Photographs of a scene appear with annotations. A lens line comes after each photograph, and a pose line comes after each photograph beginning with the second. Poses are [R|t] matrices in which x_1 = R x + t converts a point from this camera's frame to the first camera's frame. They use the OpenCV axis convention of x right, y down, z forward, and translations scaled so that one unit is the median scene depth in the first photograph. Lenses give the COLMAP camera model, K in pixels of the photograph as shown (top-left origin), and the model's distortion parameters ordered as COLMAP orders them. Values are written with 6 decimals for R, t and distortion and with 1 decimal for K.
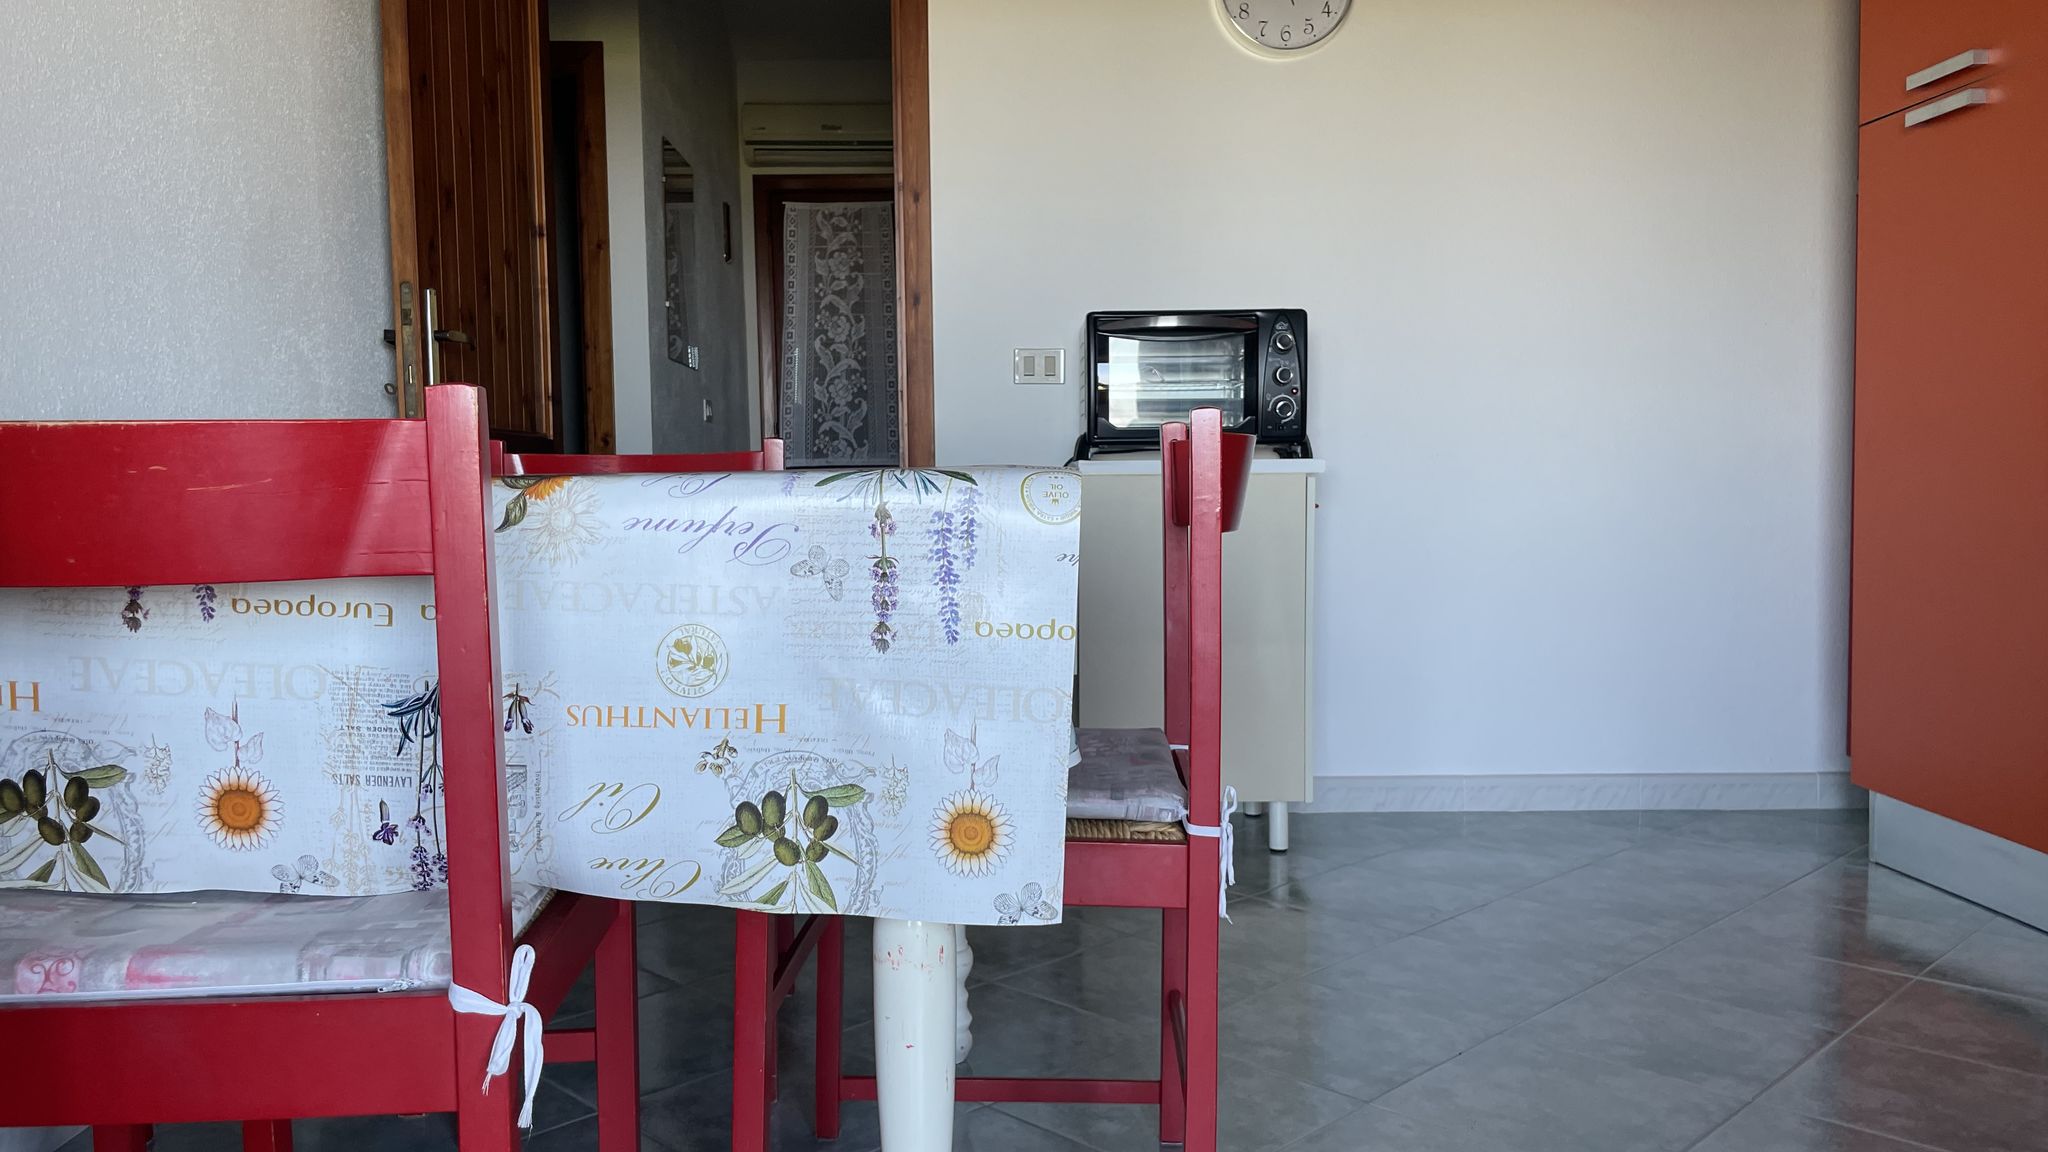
lens RADIAL K [[1545.2, 0, 1006.6], [0, 1545.2, 570.8], [0, 0, 1]] dist [0.084627, -0.118485]
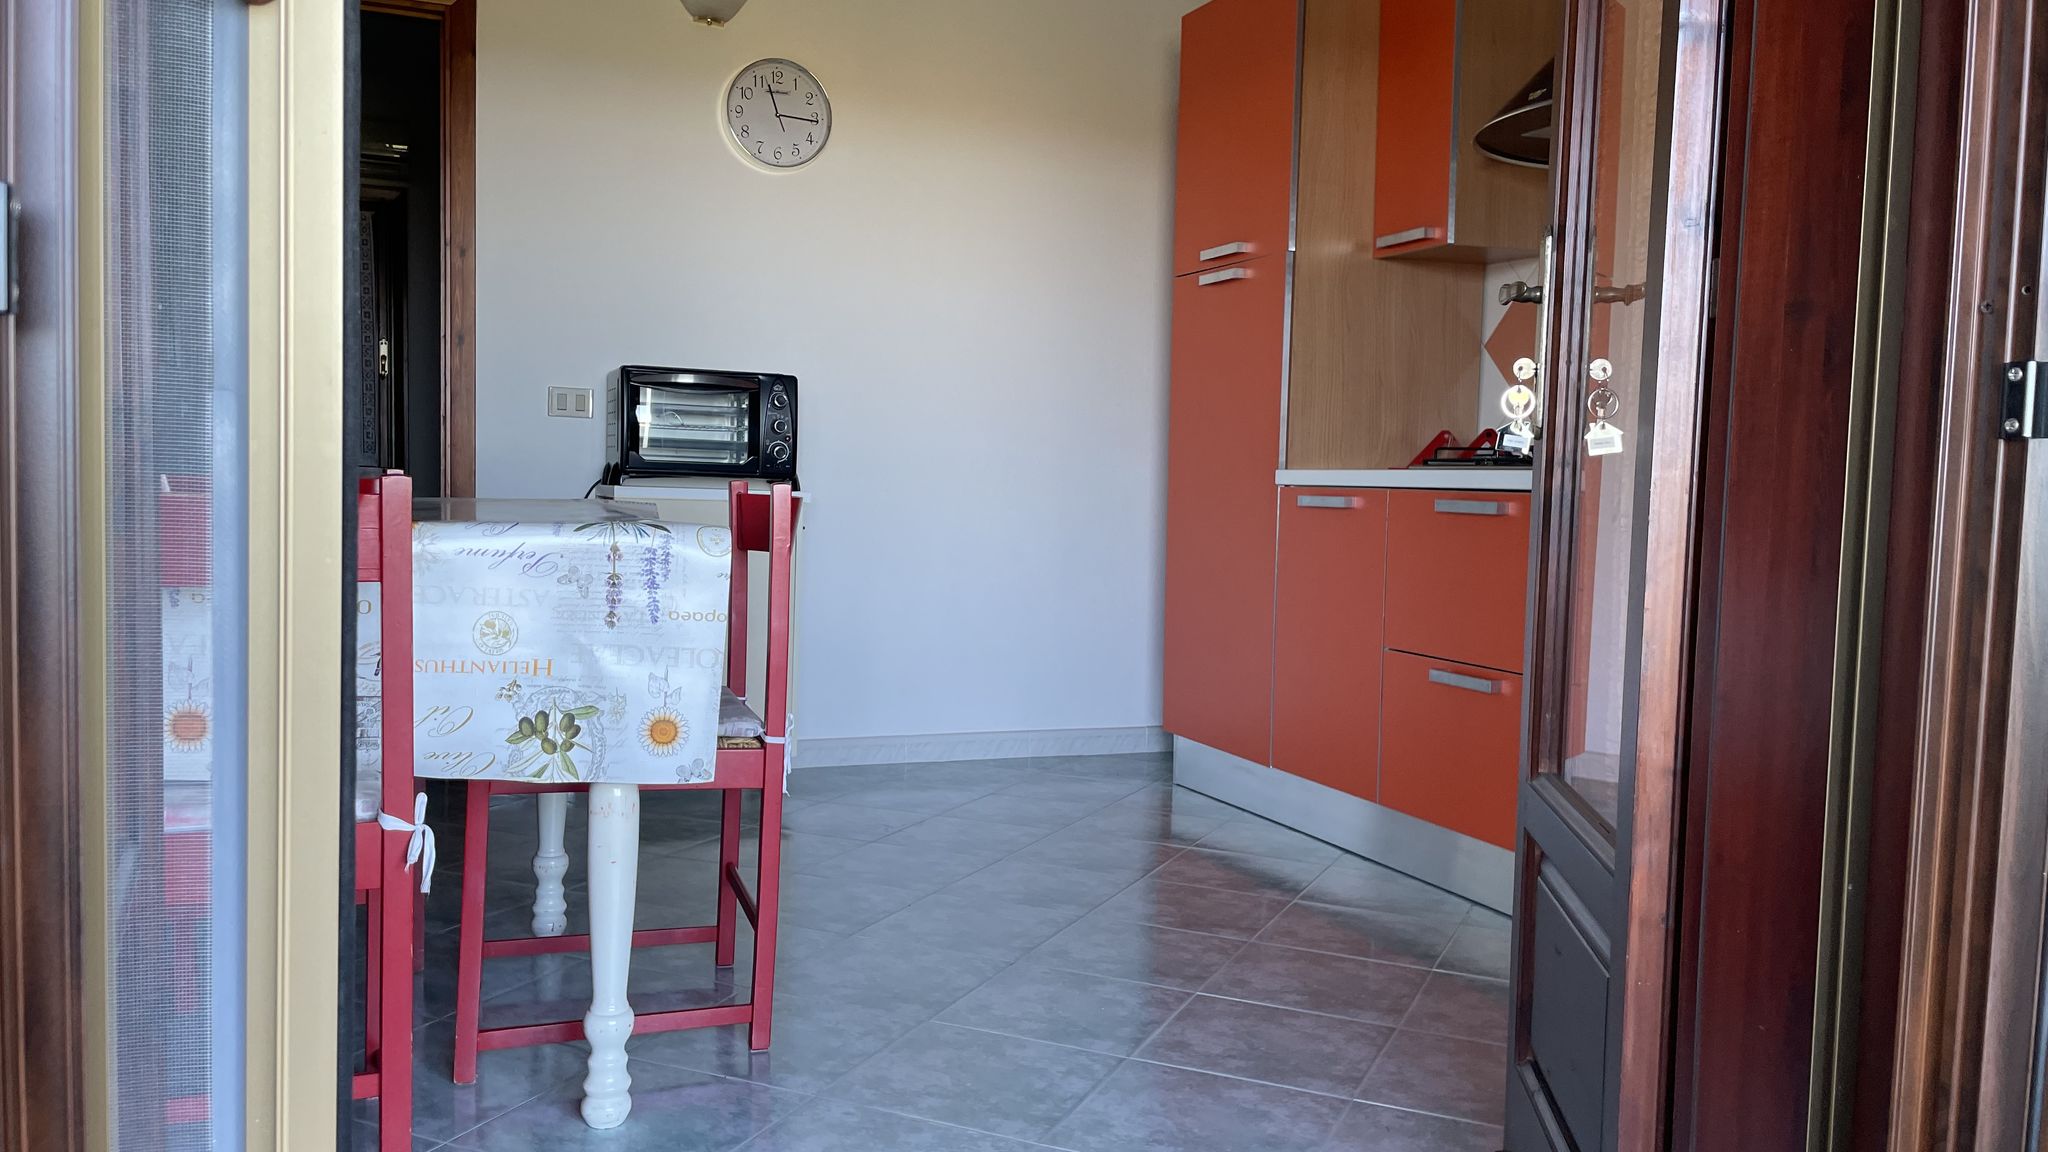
lens RADIAL K [[1545.2, 0, 1021.6], [0, 1545.2, 579.8], [0, 0, 1]] dist [0.084627, -0.118485]
pose [[0.931716, 0.013091, 0.362952, -0.152430], [-0.014928, 0.999886, 0.002257, -0.006661], [-0.362881, -0.007521, 0.931805, -0.418839]]
